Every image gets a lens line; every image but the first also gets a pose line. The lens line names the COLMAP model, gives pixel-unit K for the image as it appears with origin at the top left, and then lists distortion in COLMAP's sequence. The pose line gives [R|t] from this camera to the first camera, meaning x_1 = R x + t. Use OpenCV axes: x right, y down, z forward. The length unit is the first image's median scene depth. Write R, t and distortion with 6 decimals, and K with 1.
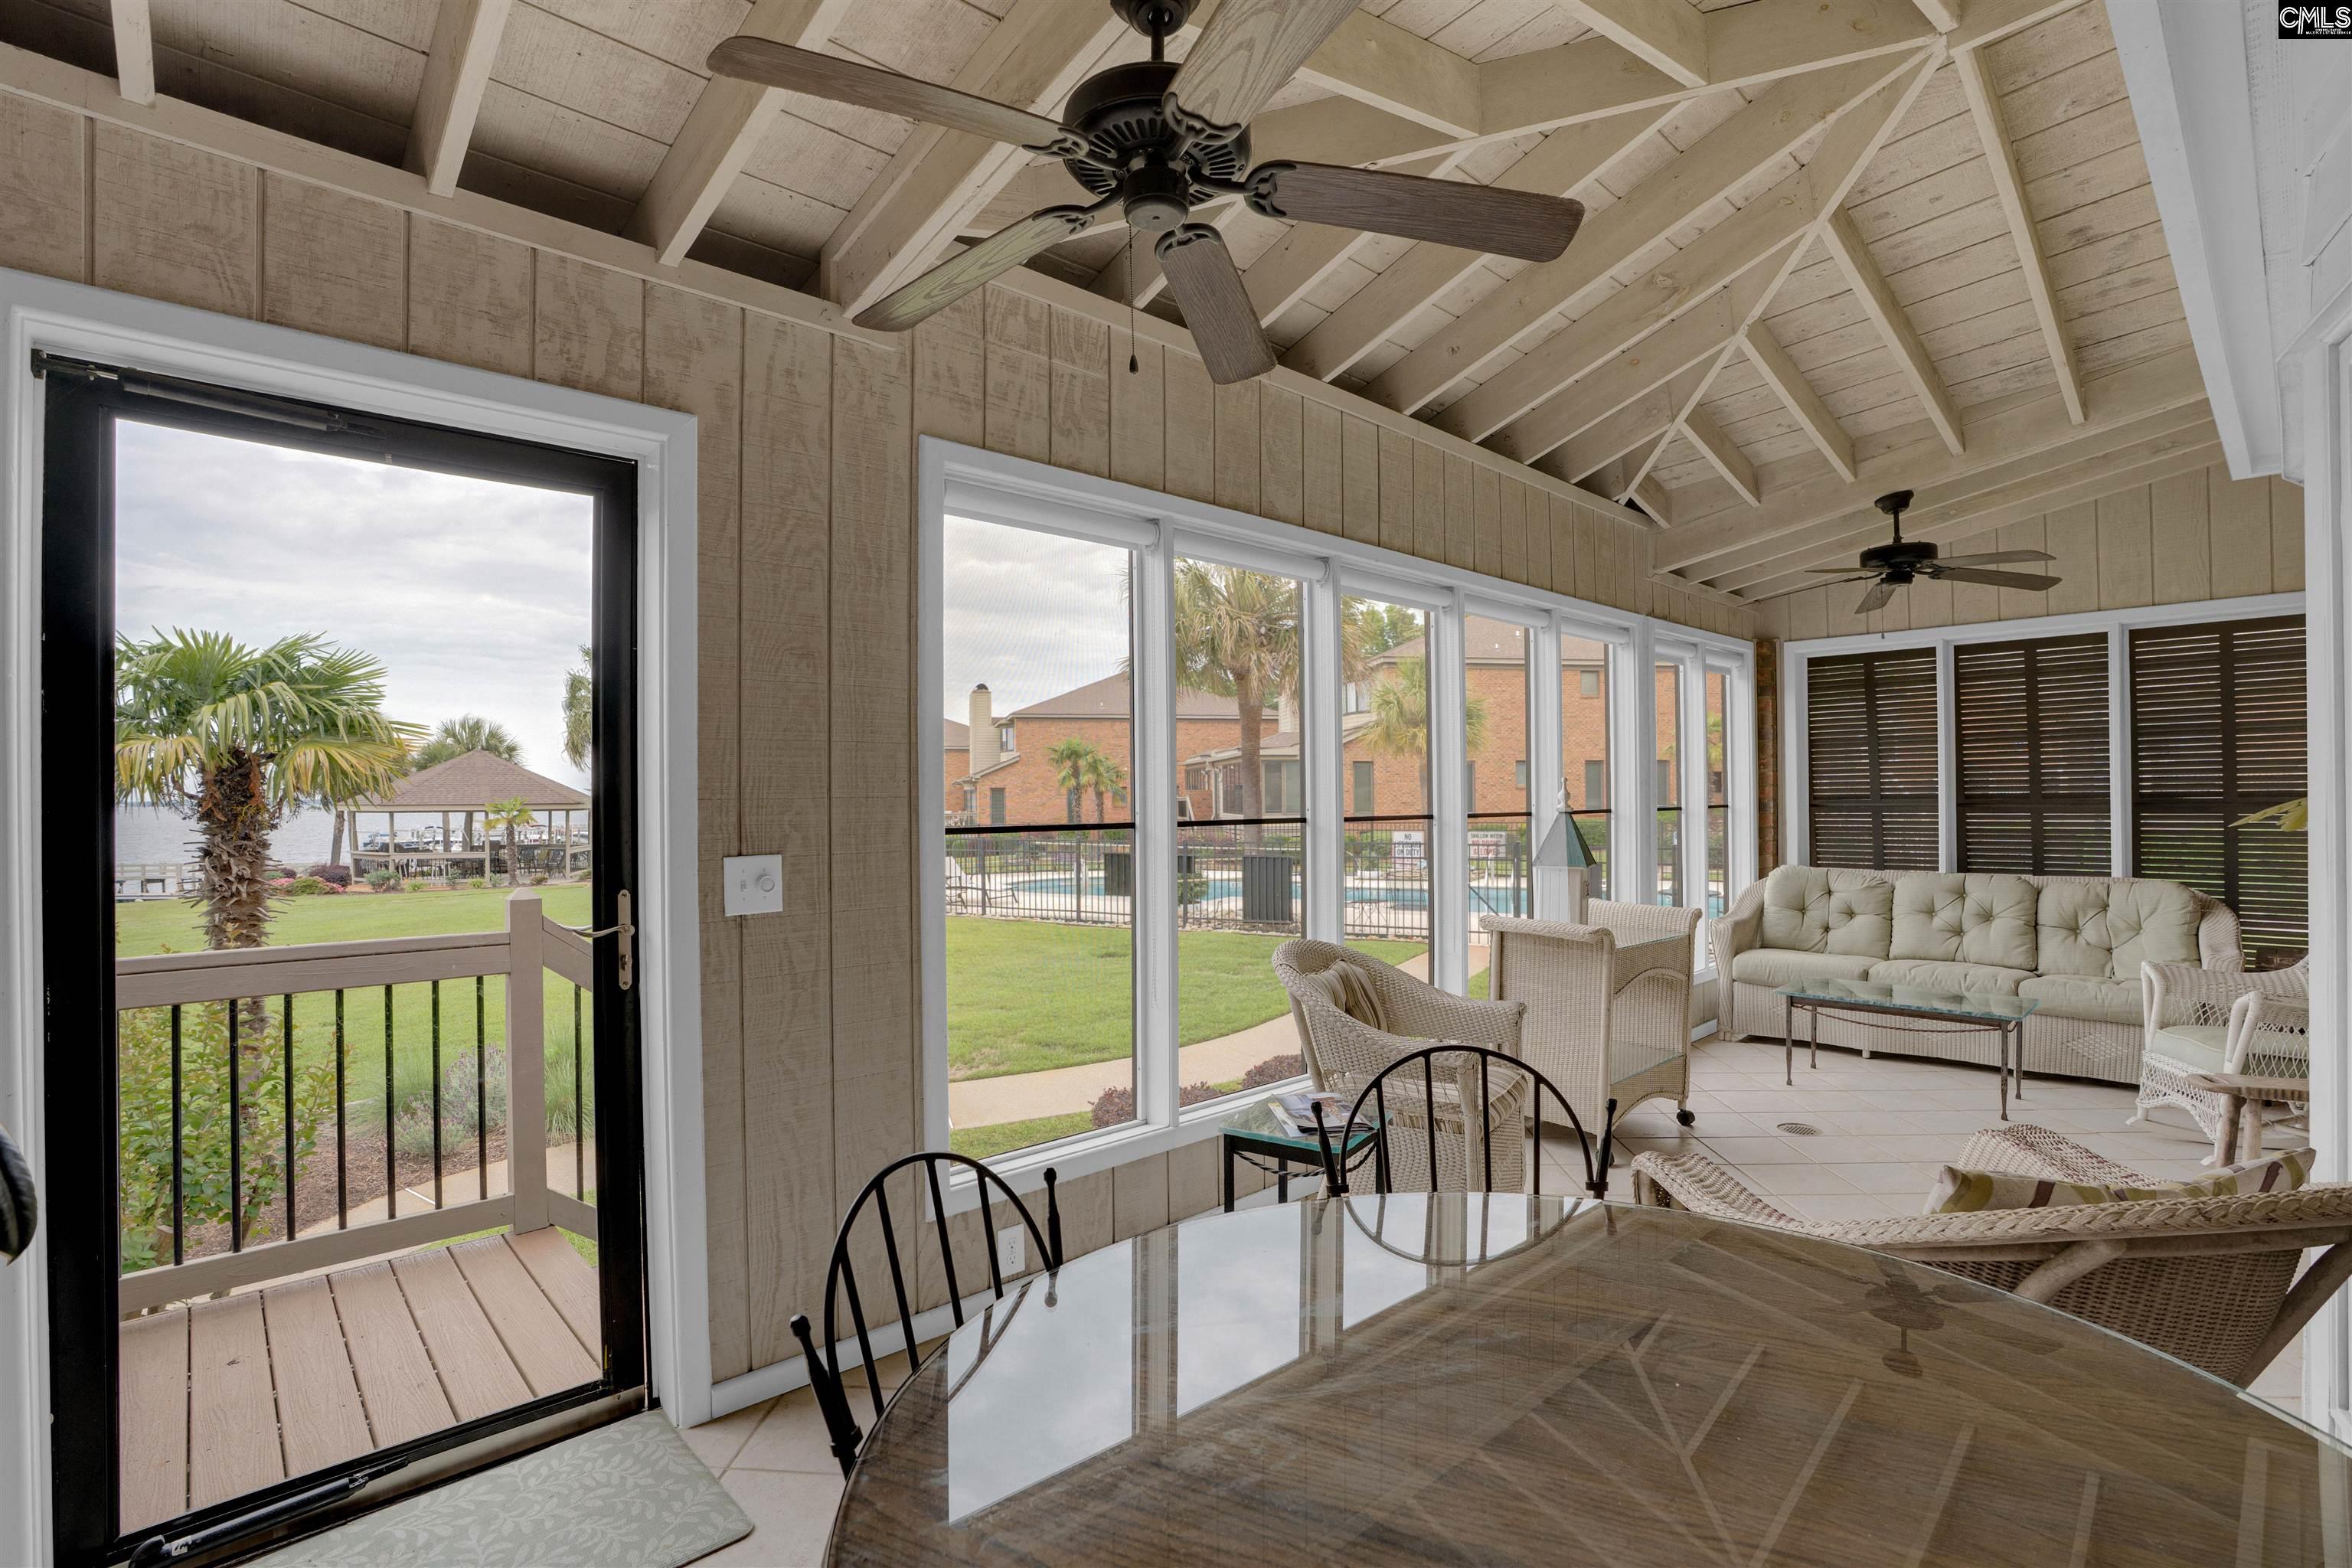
lens RADIAL K [[1091.0, 0, 1176.0], [0, 1091.0, 784.0], [0, 0, 1]] dist [-0.041901, 0.000090]
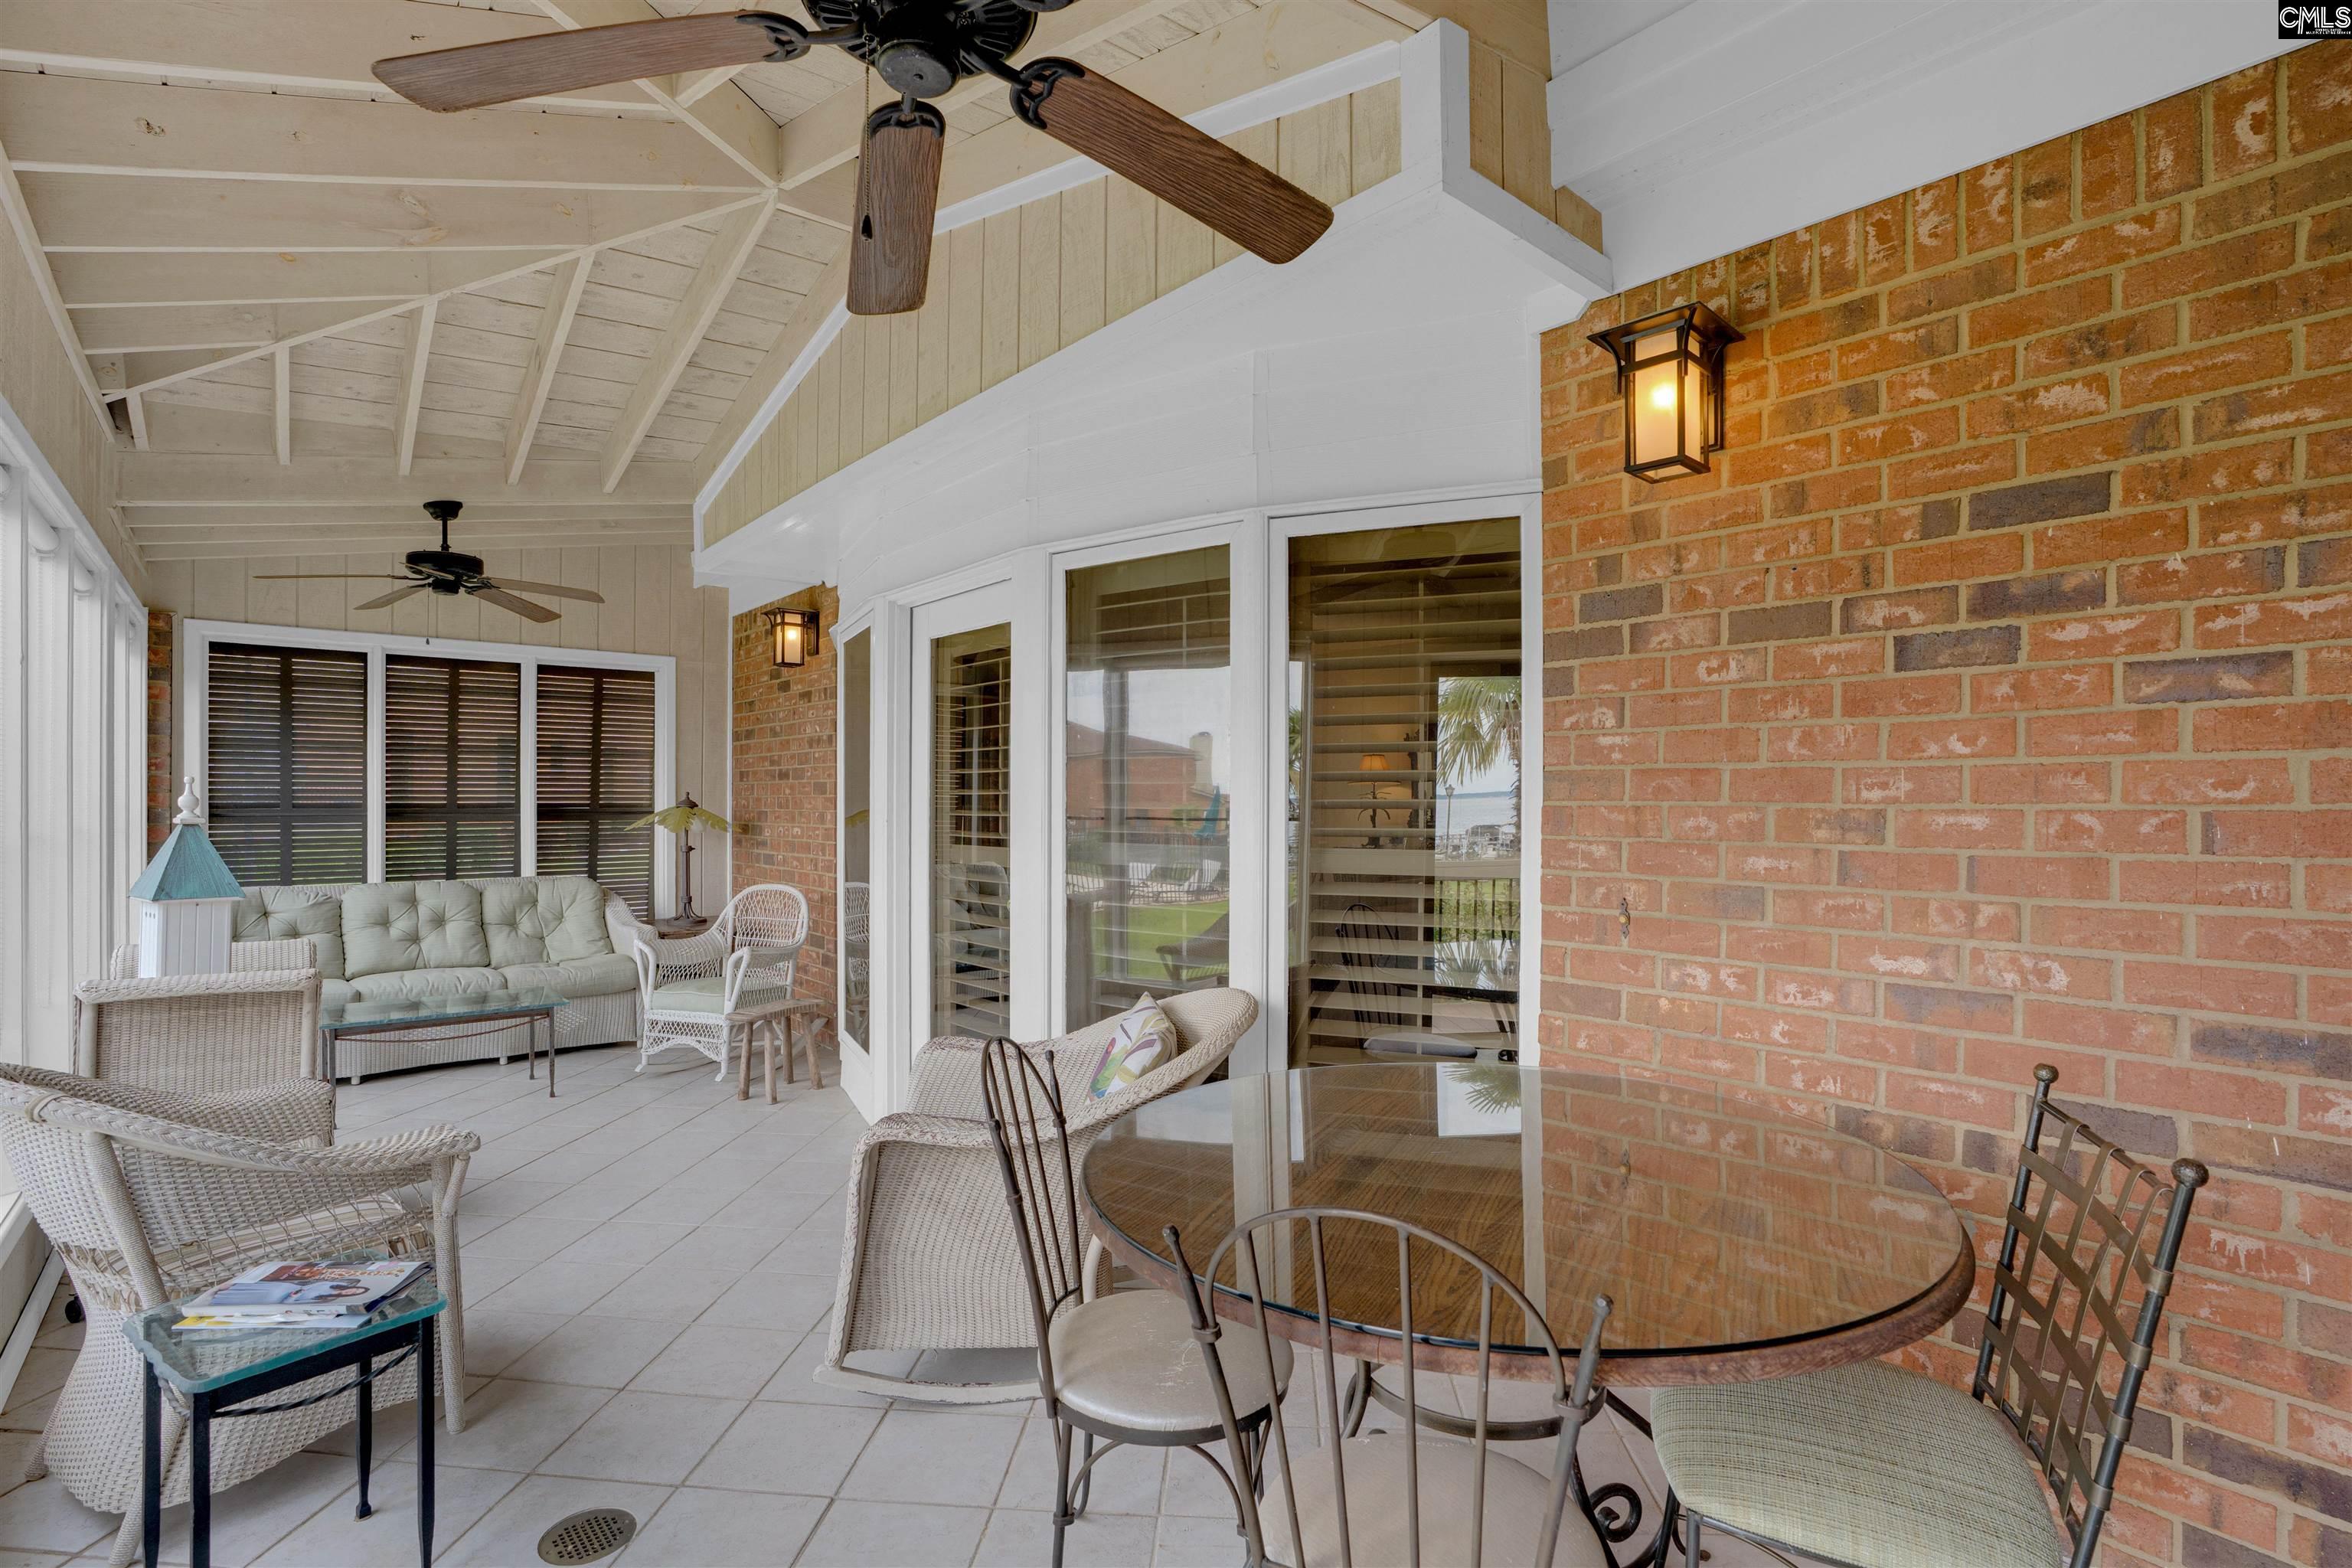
lens RADIAL K [[1091.0, 0, 1176.0], [0, 1091.0, 784.0], [0, 0, 1]] dist [-0.041901, 0.000090]
pose [[0.020424, 0.024124, 0.999500, -0.267296], [-0.013962, 0.999618, -0.023841, 0.005321], [-0.999694, -0.013468, 0.020753, 0.260068]]
